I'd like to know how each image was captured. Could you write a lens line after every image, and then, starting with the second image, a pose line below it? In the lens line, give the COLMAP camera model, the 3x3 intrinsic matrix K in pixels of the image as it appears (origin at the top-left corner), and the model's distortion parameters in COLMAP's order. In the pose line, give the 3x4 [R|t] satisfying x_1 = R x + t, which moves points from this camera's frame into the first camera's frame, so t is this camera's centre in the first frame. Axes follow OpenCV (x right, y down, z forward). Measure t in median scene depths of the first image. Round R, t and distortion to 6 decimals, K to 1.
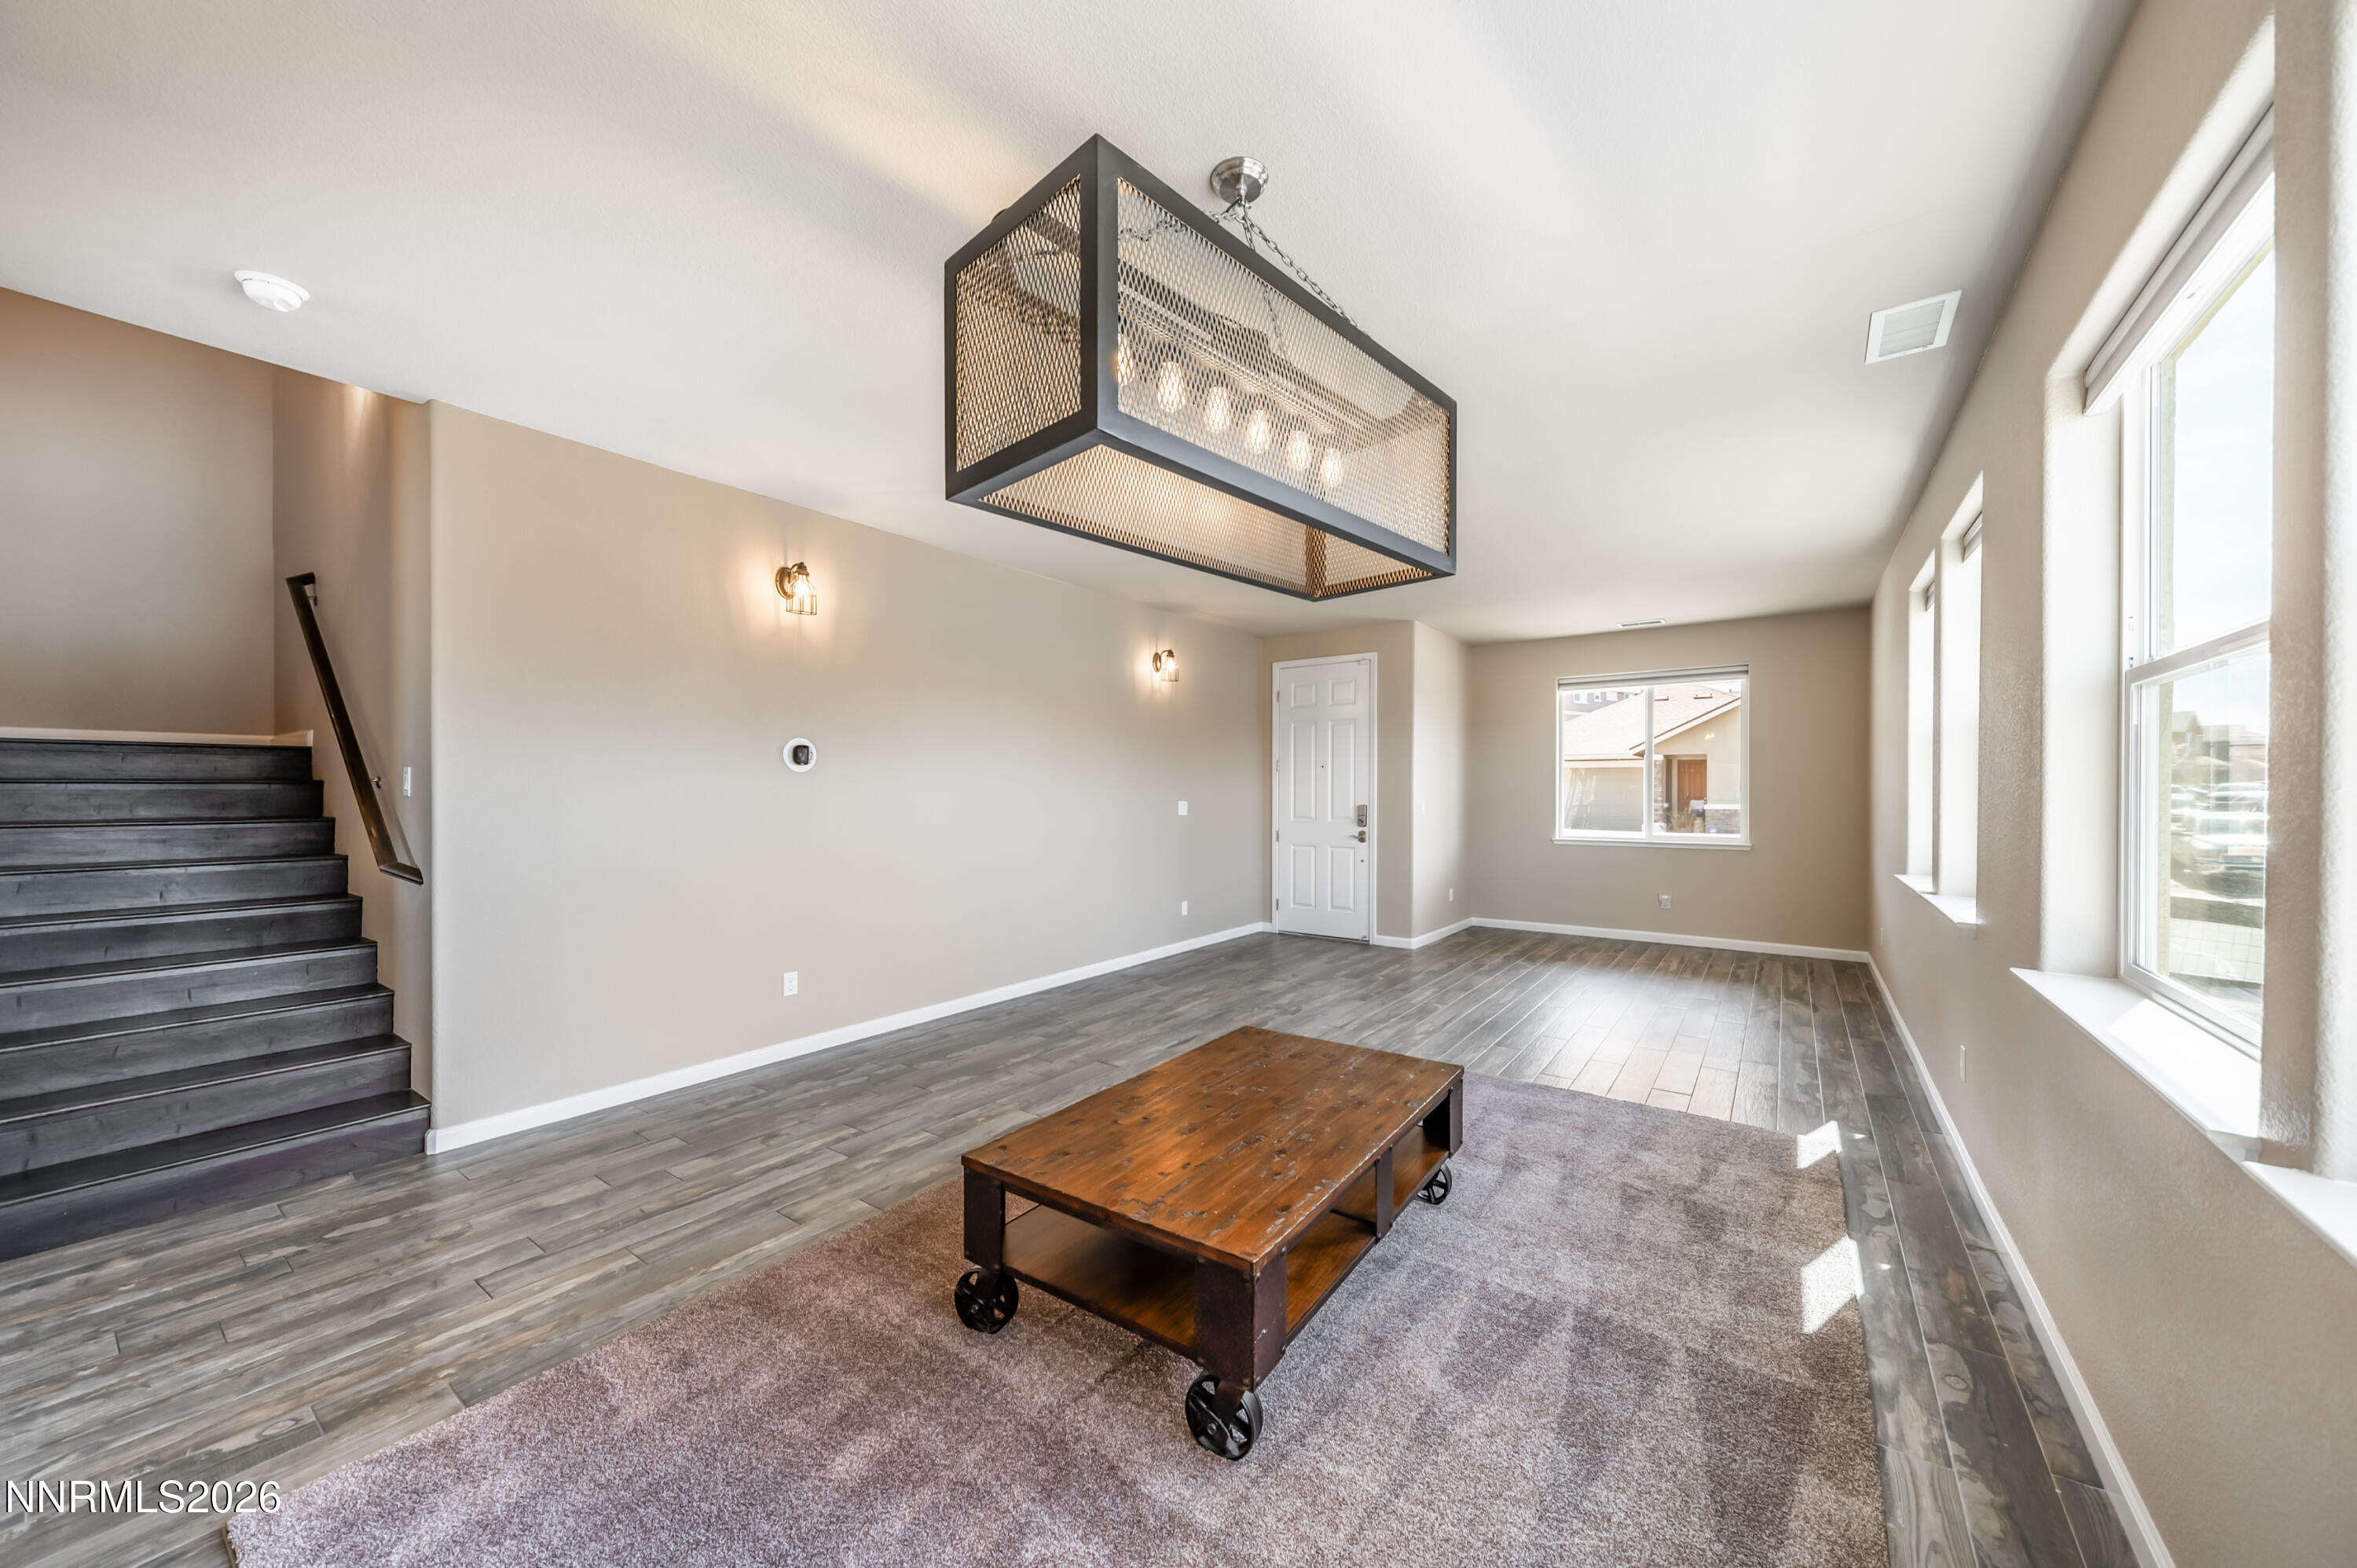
lens RADIAL K [[819.5, 0, 1196.7], [0, 819.5, 793.6], [0, 0, 1]] dist [0.003041, -0.001432]
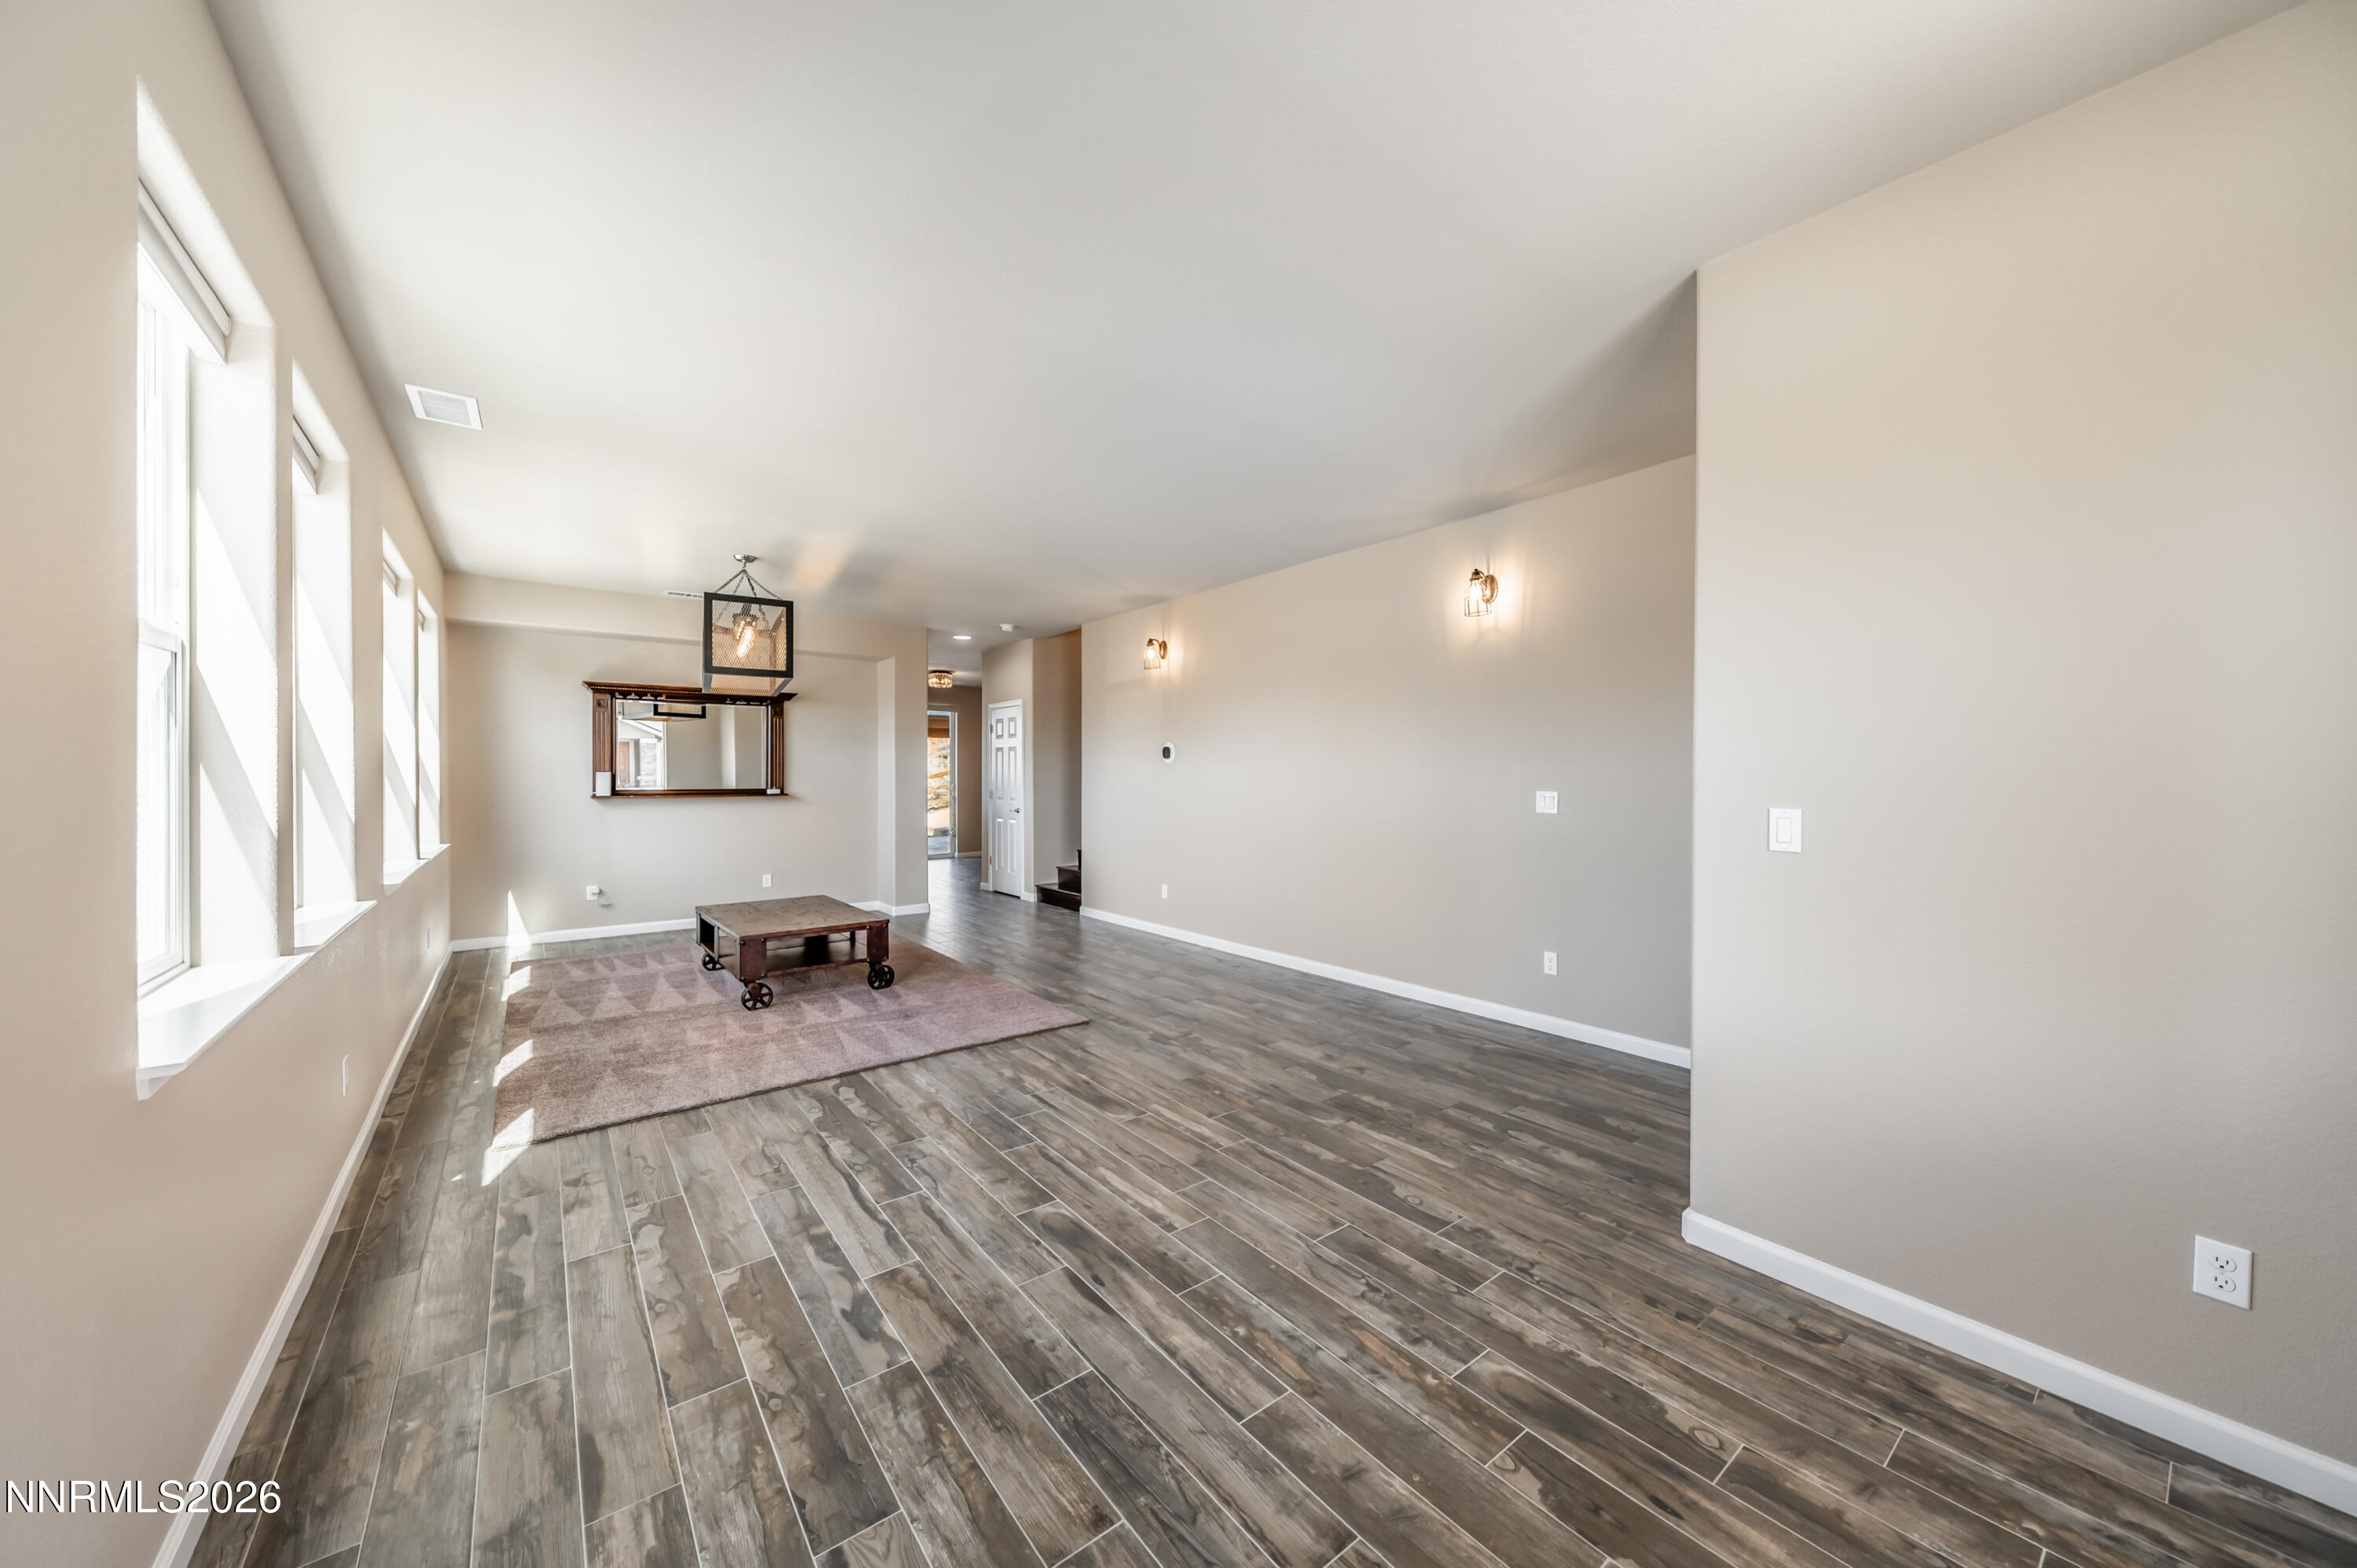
lens RADIAL K [[819.5, 0, 1197.0], [0, 819.5, 775.4], [0, 0, 1]] dist [0.003041, -0.001432]
pose [[-0.261560, 0.001498, -0.965186, 0.938027], [-0.002189, 0.999995, 0.002145, -0.005151], [0.965185, 0.002674, -0.261556, 1.288578]]
